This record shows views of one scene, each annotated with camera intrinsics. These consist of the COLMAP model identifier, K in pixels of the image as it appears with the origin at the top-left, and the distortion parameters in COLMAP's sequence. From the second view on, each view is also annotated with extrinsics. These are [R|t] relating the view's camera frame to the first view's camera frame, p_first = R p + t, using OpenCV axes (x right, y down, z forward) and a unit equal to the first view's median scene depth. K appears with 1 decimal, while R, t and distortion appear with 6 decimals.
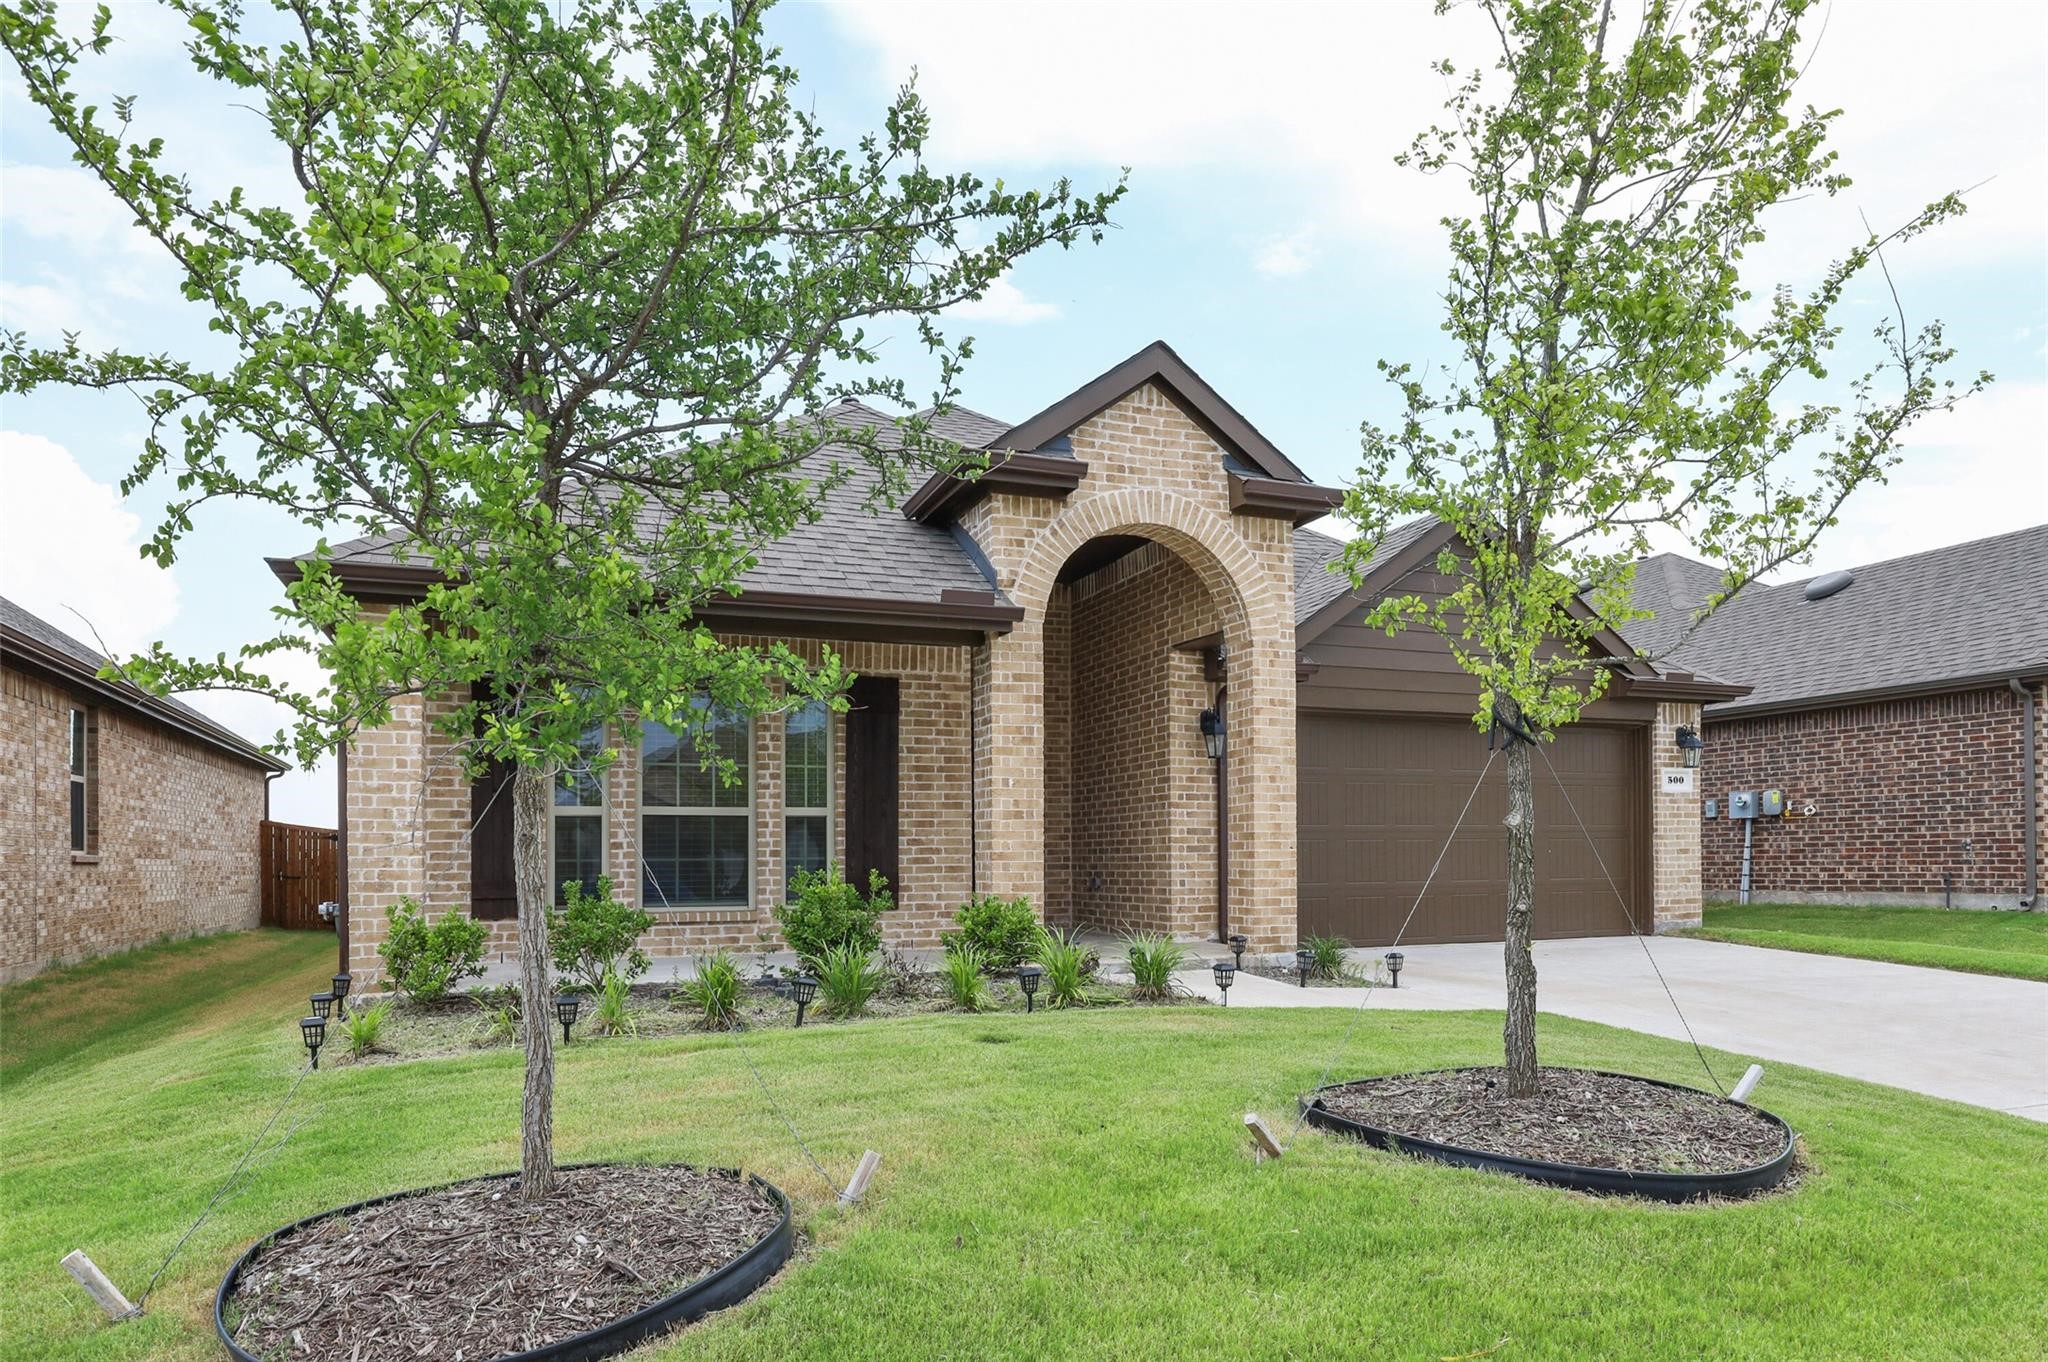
lens RADIAL K [[1296.9, 0, 1024.0], [0, 1296.9, 689.9], [0, 0, 1]] dist [-0.005385, -0.001767]
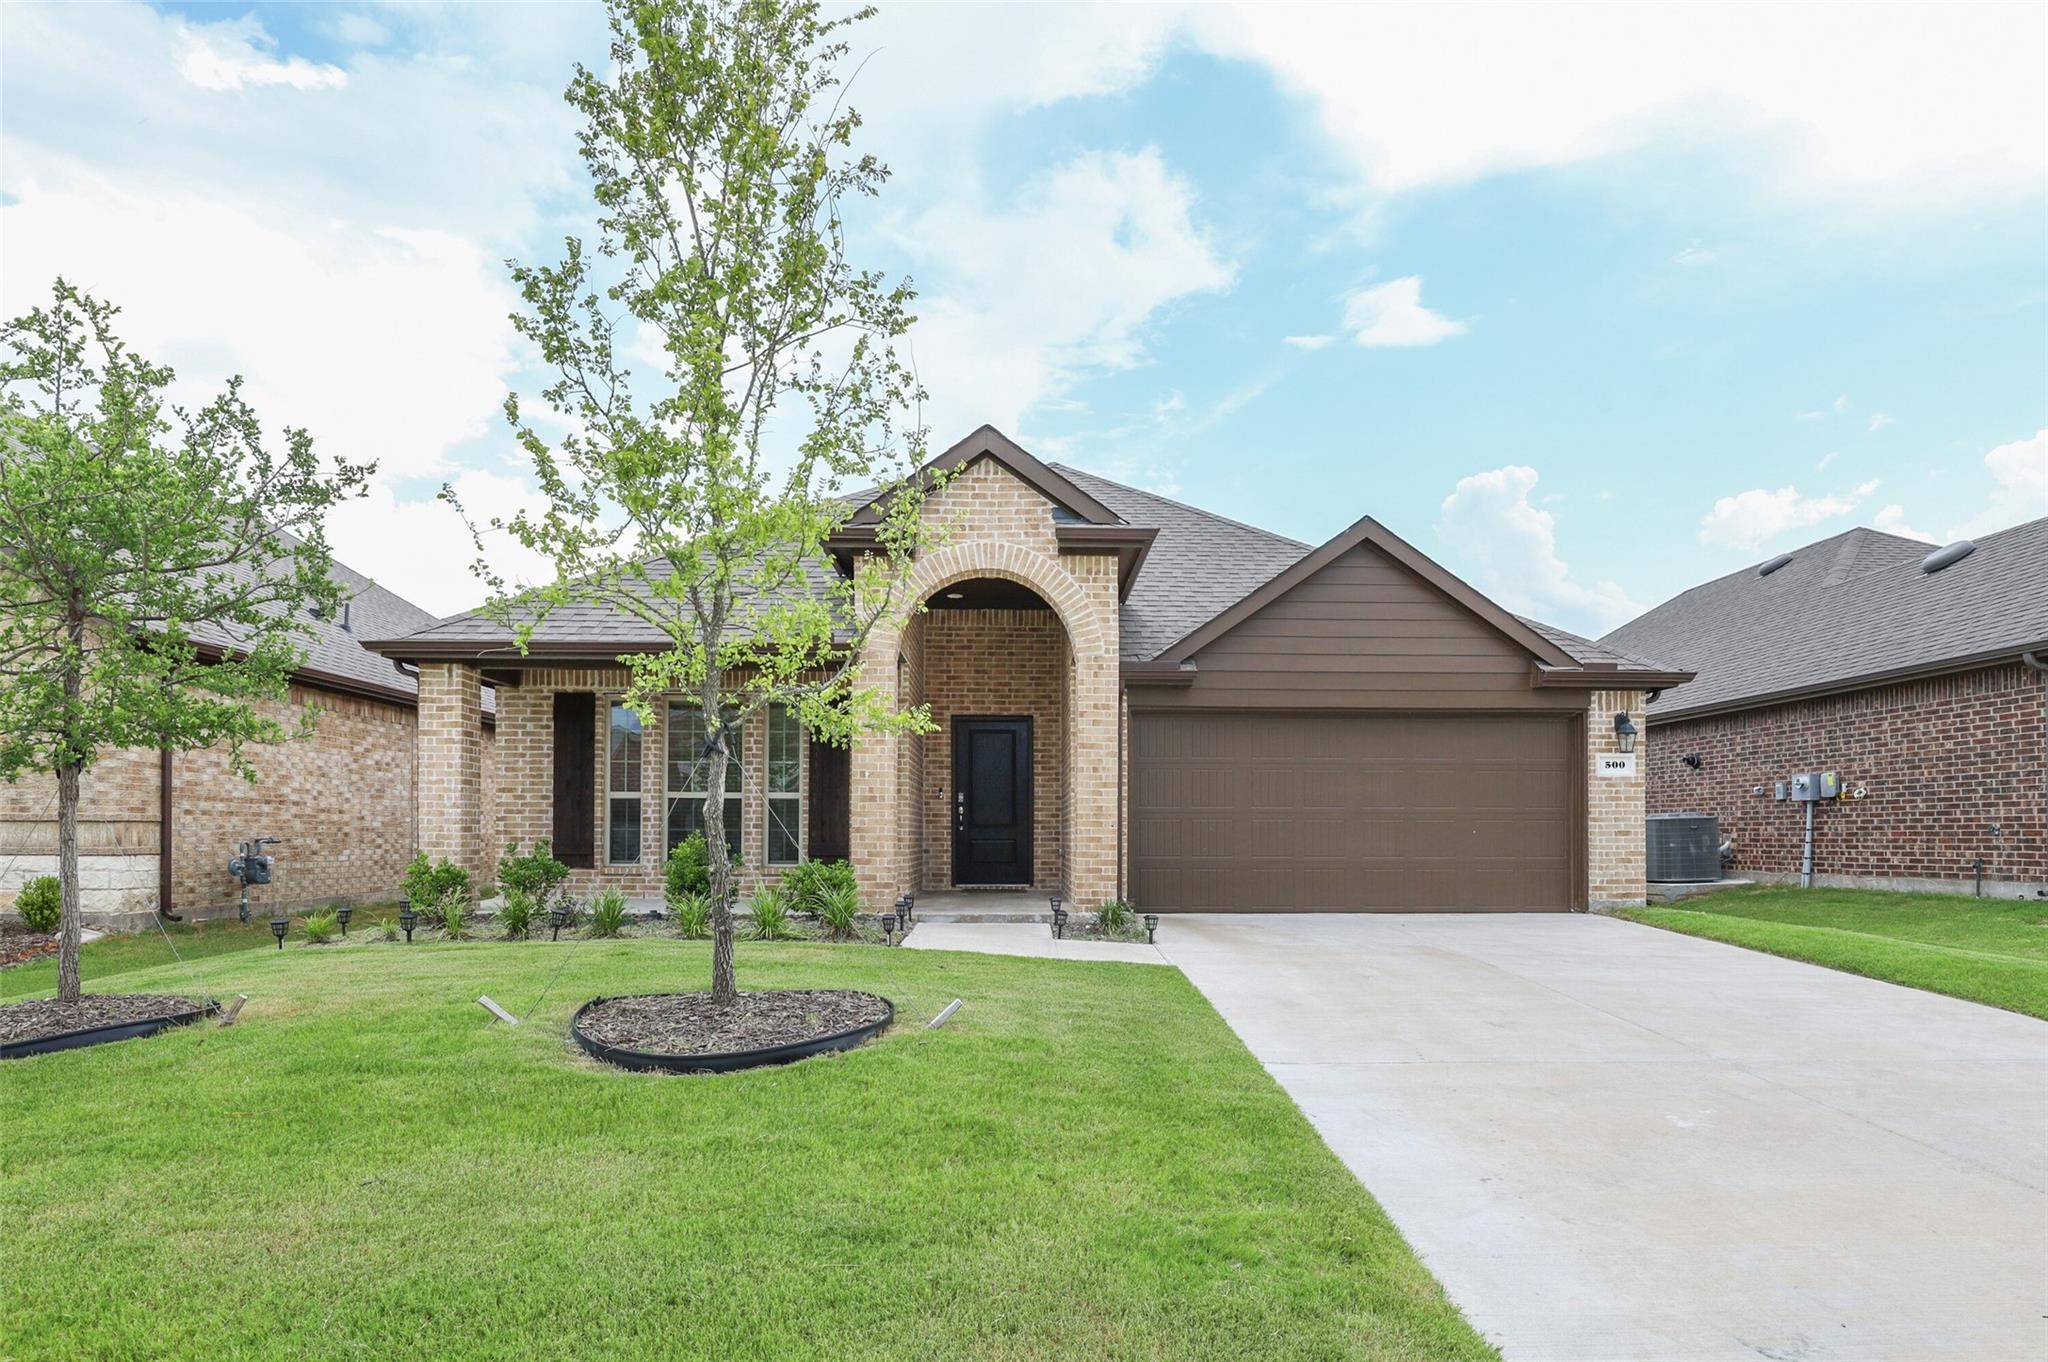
lens RADIAL K [[1113.8, 0, 1024.0], [0, 1113.8, 681.0], [0, 0, 1]] dist [-0.014307, -0.000370]
pose [[0.935460, -0.035102, -0.351684, 0.374181], [0.033451, 0.999382, -0.010774, -0.004164], [0.351845, -0.001686, 0.936057, -0.003885]]
